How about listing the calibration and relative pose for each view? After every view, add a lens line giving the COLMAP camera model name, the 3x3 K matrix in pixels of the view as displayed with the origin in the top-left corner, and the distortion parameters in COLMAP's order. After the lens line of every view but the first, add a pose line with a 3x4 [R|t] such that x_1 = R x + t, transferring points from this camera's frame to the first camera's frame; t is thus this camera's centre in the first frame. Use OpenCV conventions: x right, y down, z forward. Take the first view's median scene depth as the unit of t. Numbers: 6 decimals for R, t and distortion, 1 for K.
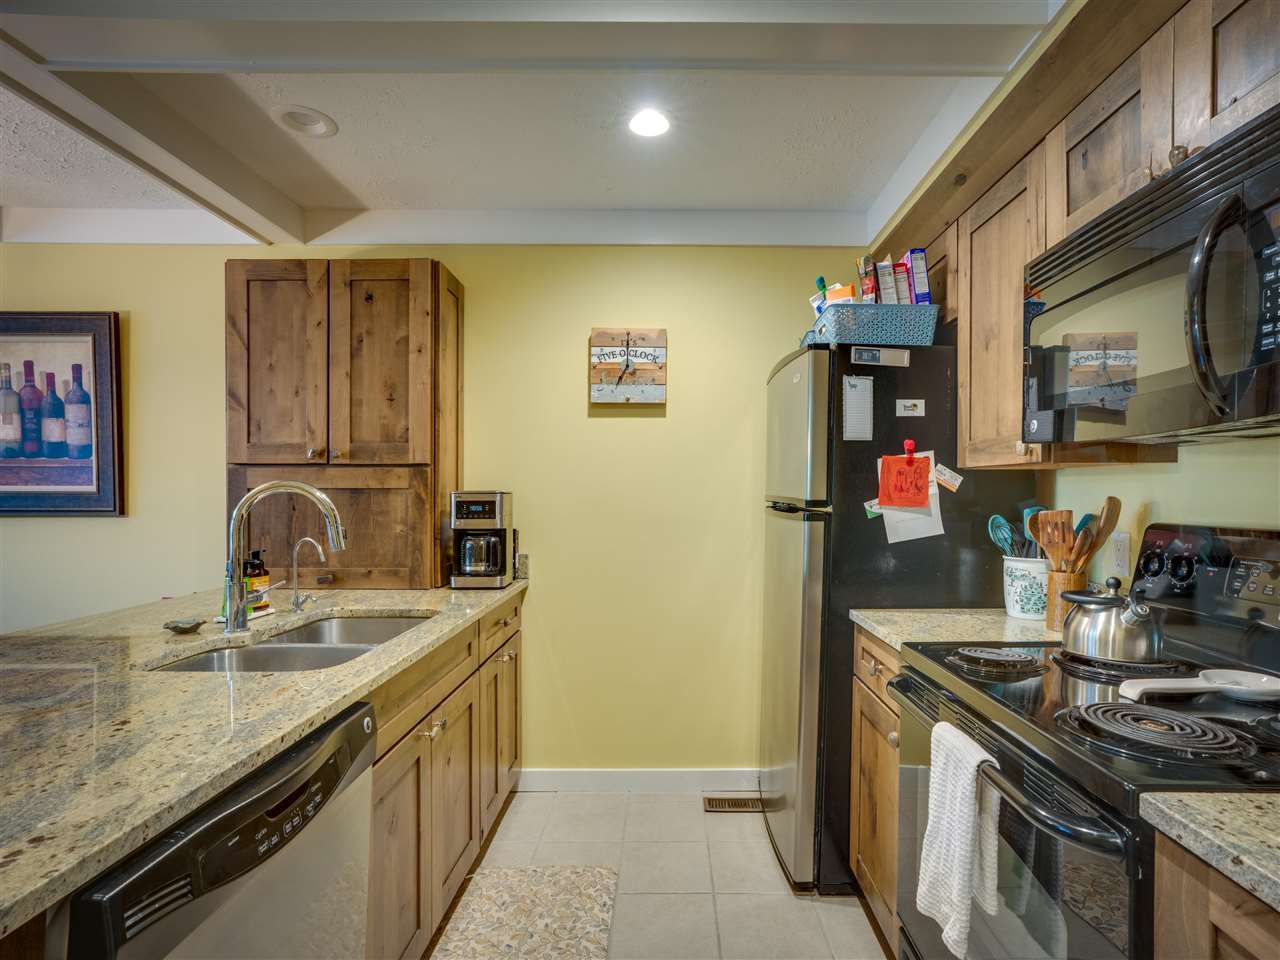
lens RADIAL K [[662.8, 0, 663.8], [0, 662.8, 501.3], [0, 0, 1]] dist [-0.023384, 0.029348]
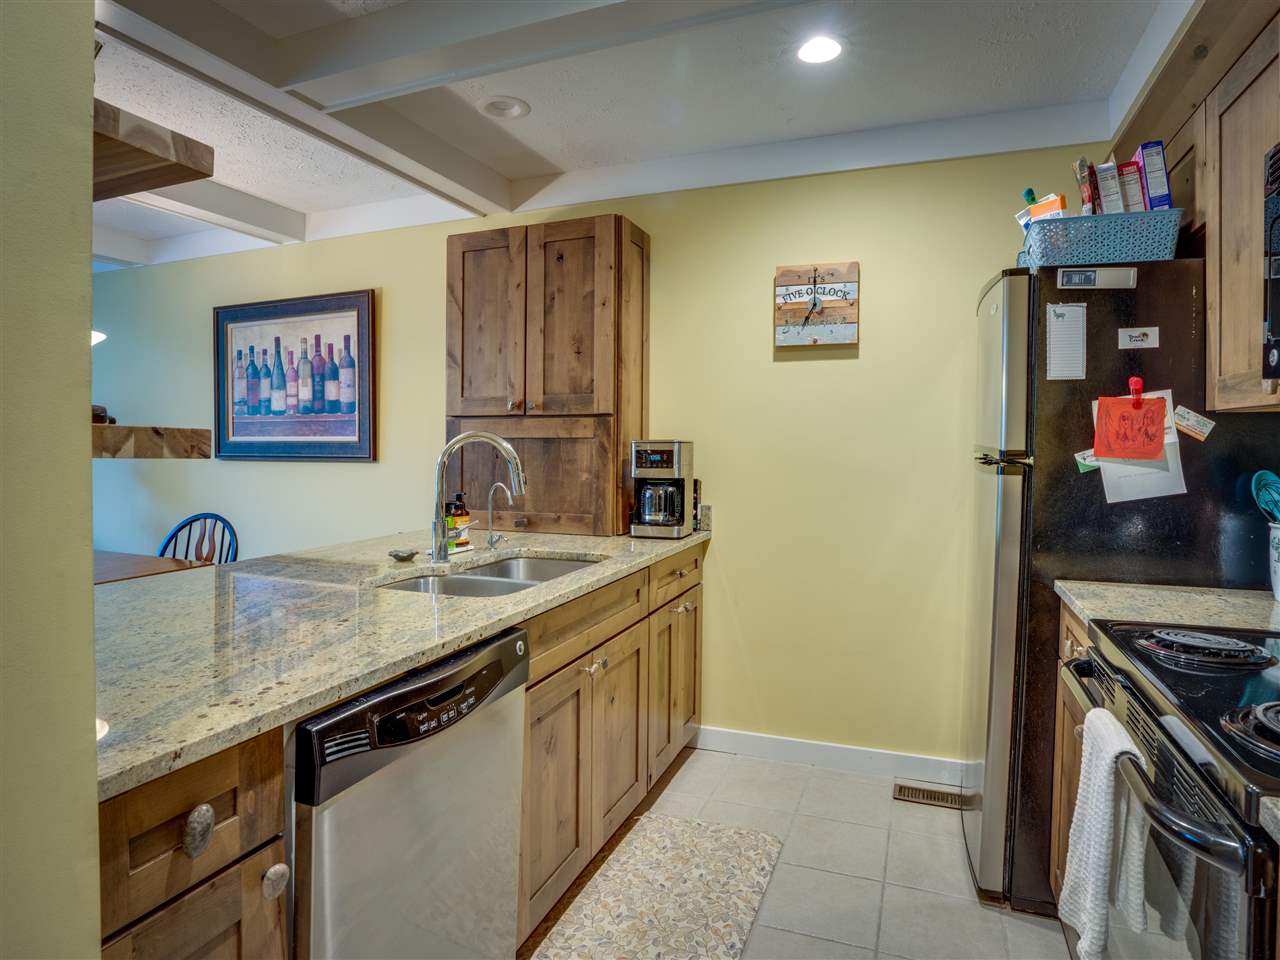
lens RADIAL K [[742.4, 0, 637.0], [0, 742.4, 445.3], [0, 0, 1]] dist [-0.044607, 0.031624]
pose [[0.931033, 0.001364, -0.364932, 0.125572], [-0.004333, 0.999964, -0.007315, 0.000572], [0.364909, 0.008392, 0.931005, -0.068403]]
